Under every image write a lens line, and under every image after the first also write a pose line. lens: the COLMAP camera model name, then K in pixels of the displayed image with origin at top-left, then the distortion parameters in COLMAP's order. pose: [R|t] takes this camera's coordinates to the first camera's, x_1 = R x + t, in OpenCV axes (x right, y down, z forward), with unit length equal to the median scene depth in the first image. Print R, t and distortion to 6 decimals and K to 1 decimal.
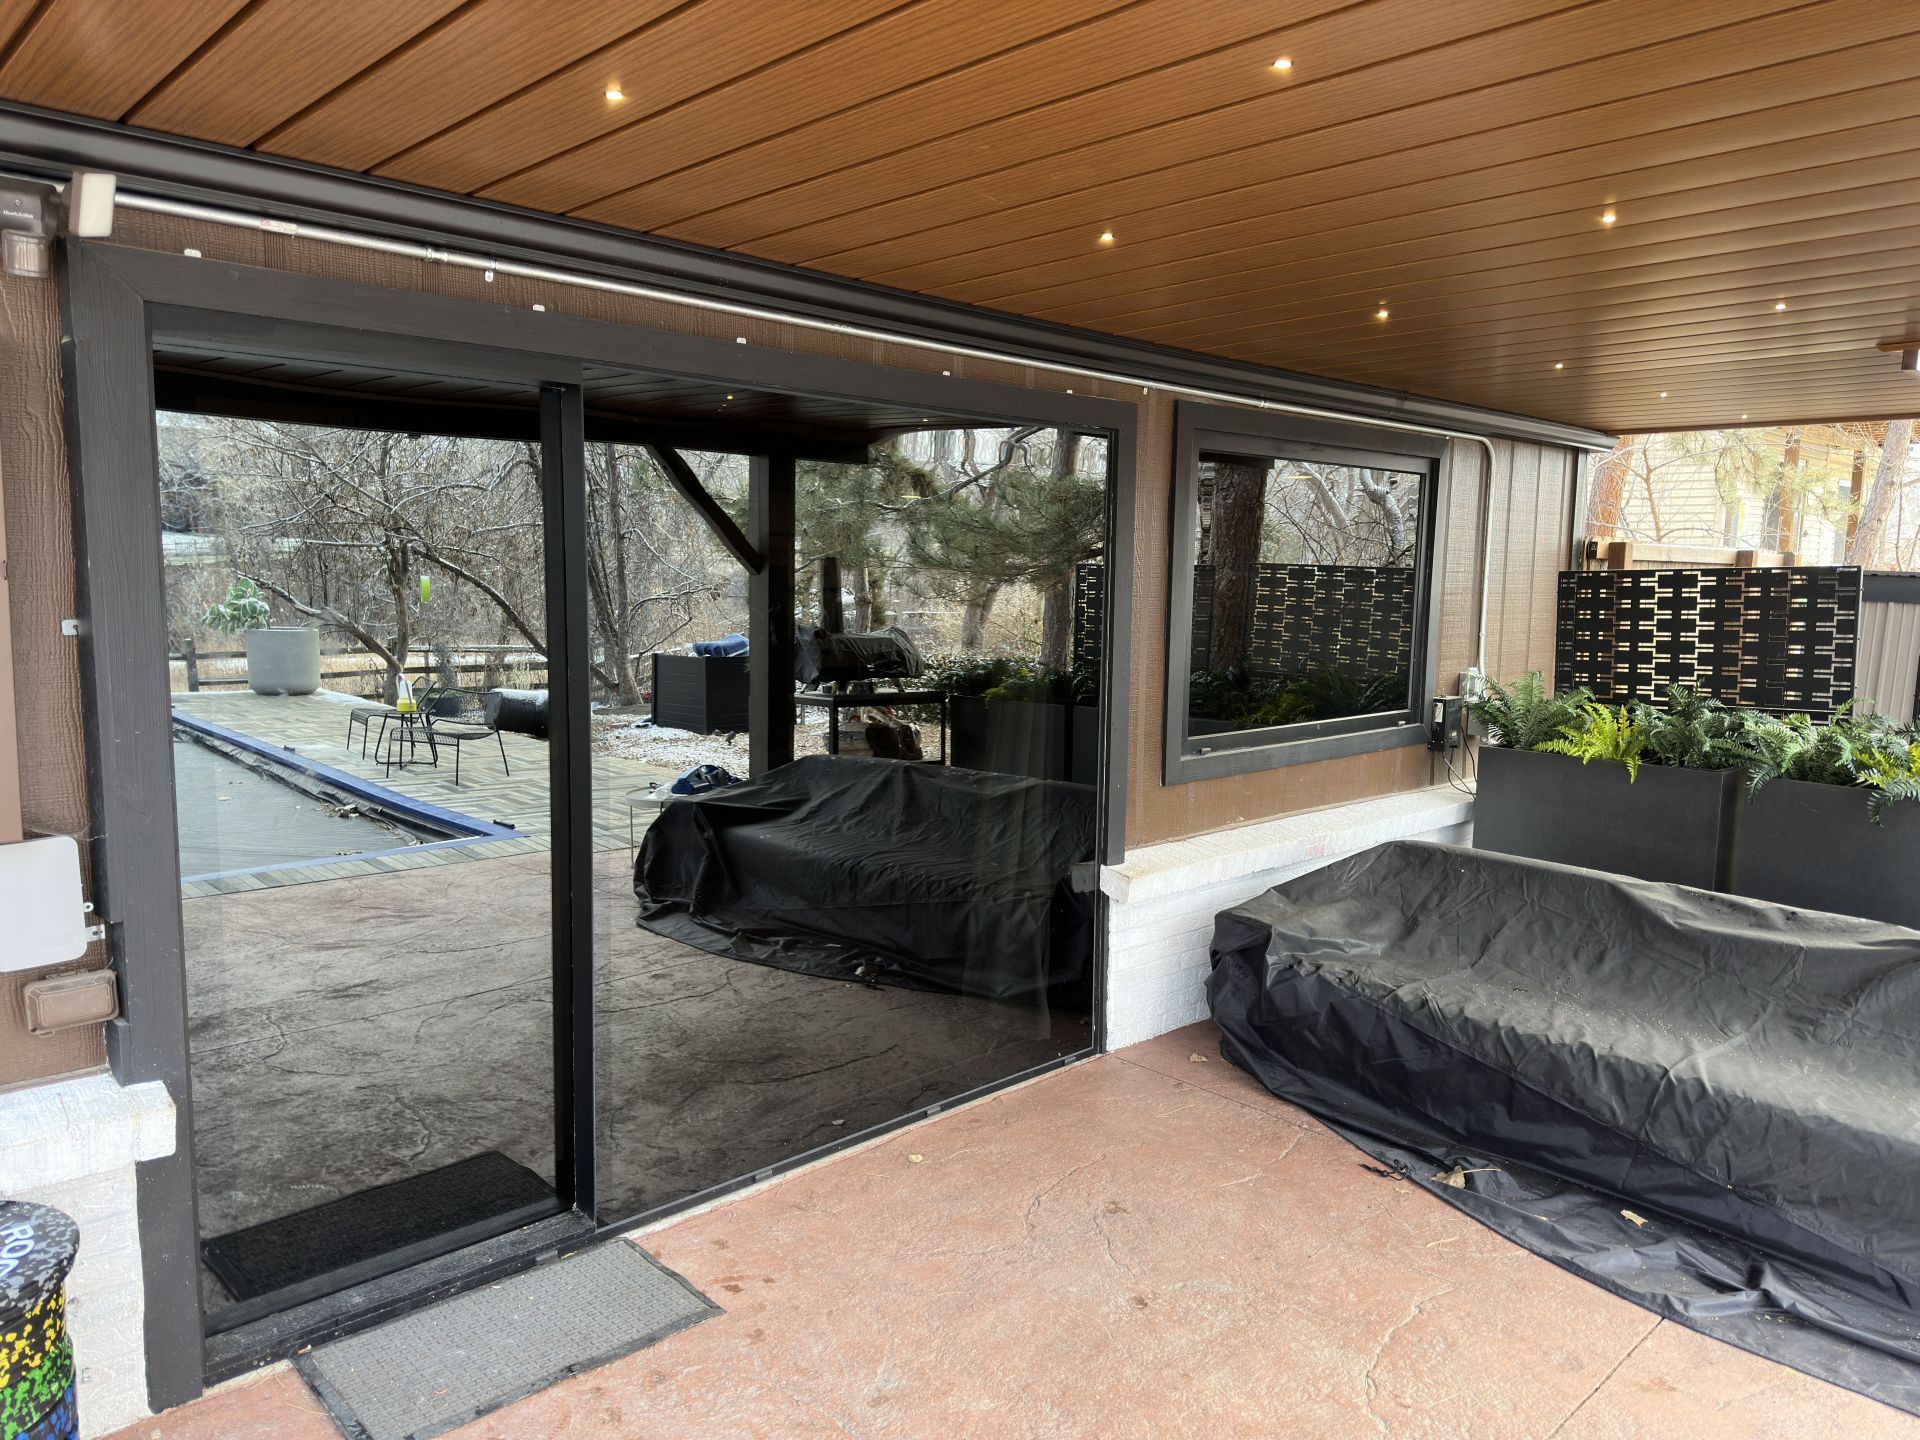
lens RADIAL K [[1348.1, 0, 978.1], [0, 1348.1, 712.2], [0, 0, 1]] dist [-0.033264, -0.003603]
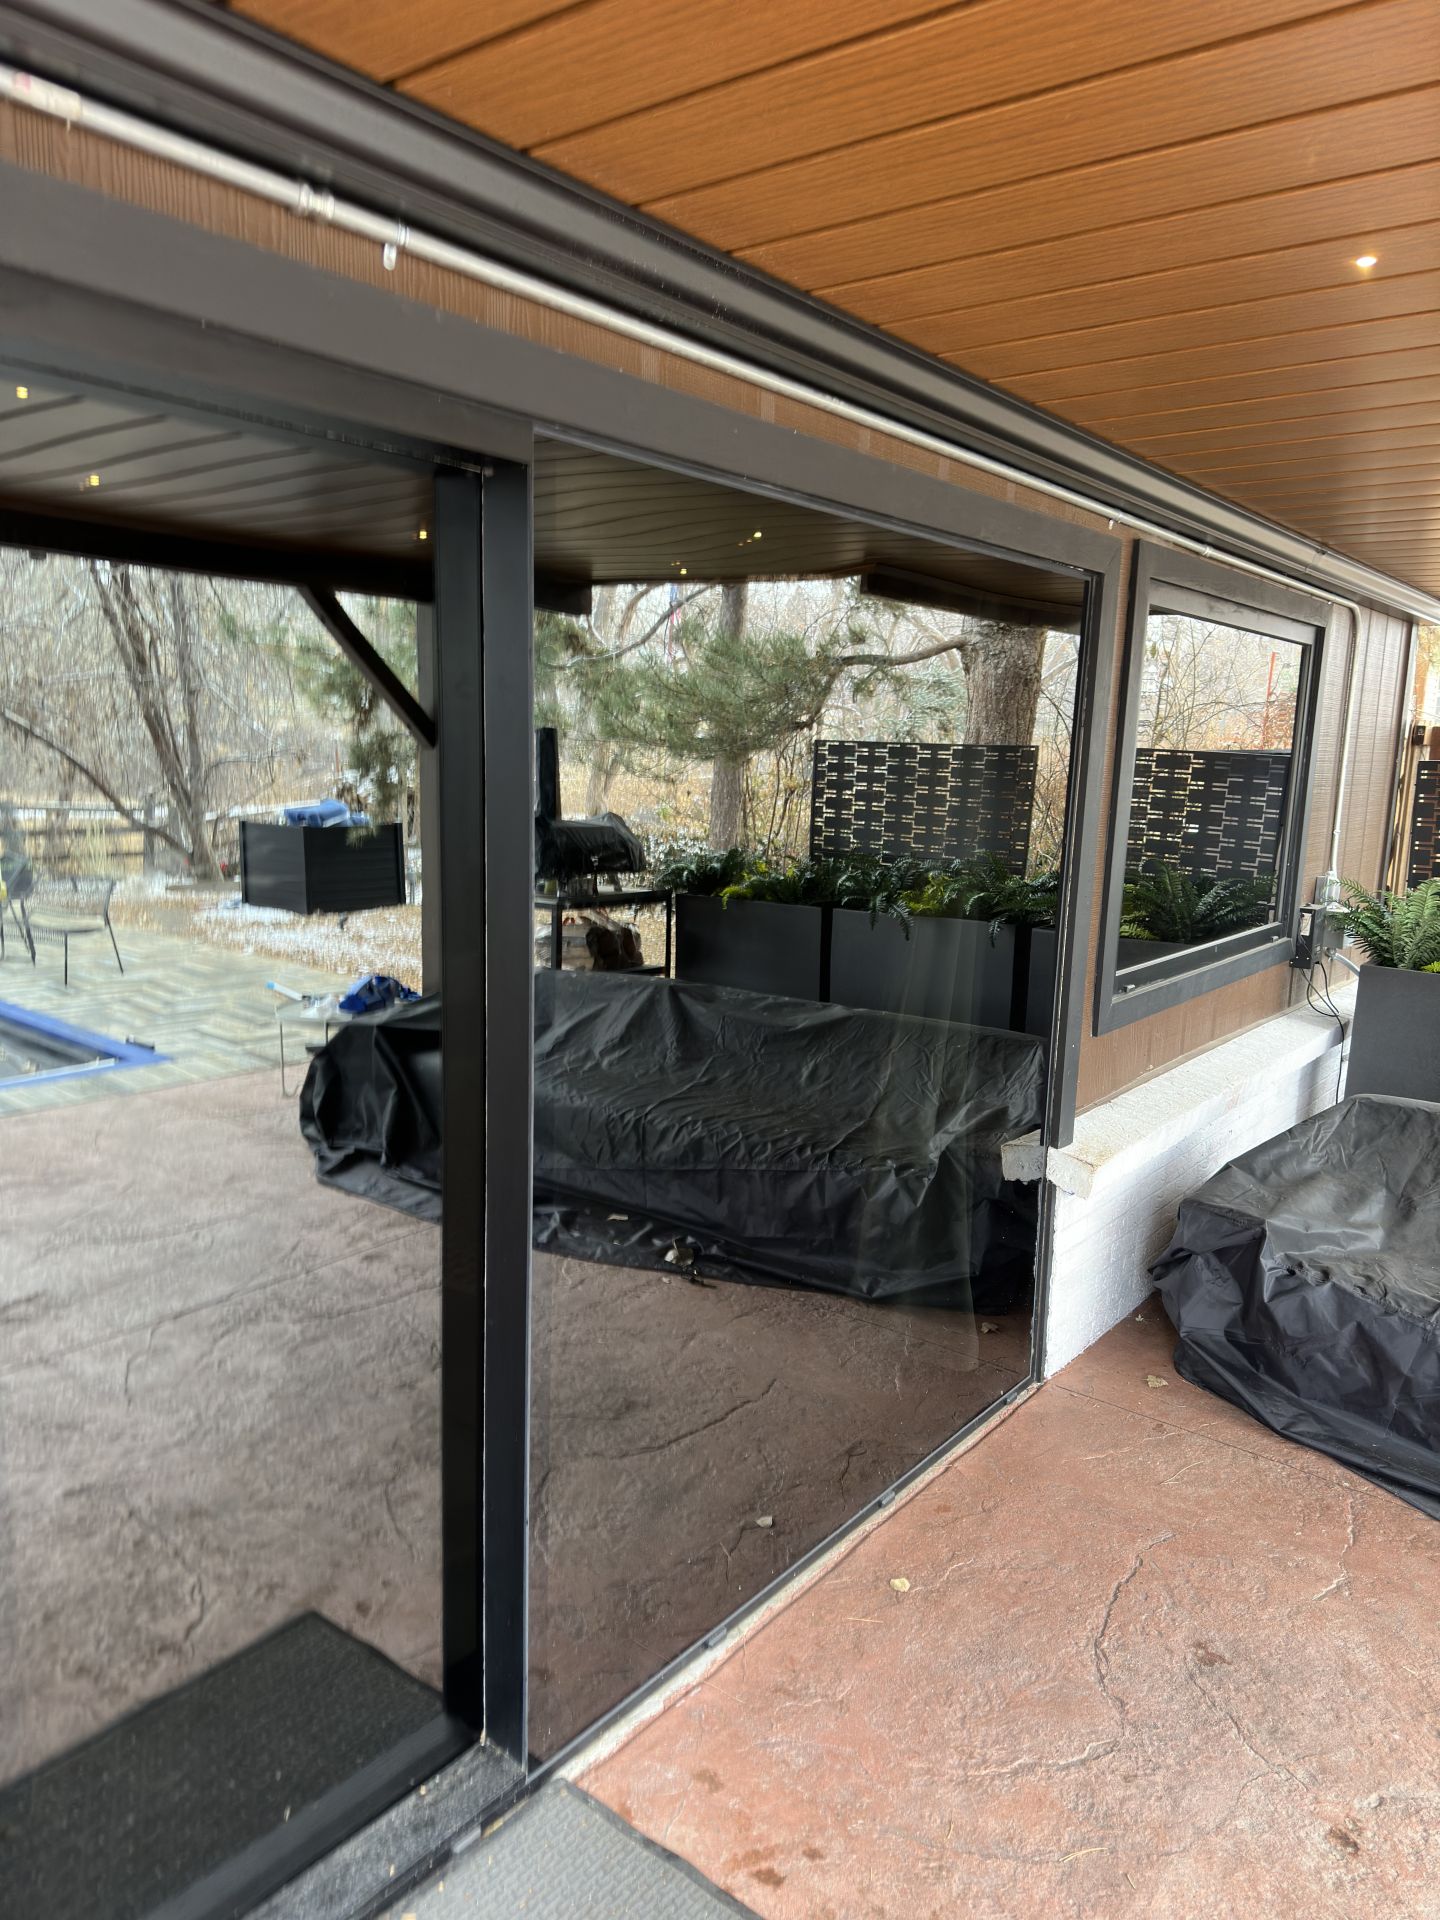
lens RADIAL K [[1348.1, 0, 705.7], [0, 1348.1, 966.6], [0, 0, 1]] dist [-0.033264, -0.003603]
pose [[0.993565, -0.008262, 0.112961, -0.179721], [0.000961, 0.997915, 0.064534, -0.037284], [-0.113258, -0.064010, 0.991502, 0.244299]]
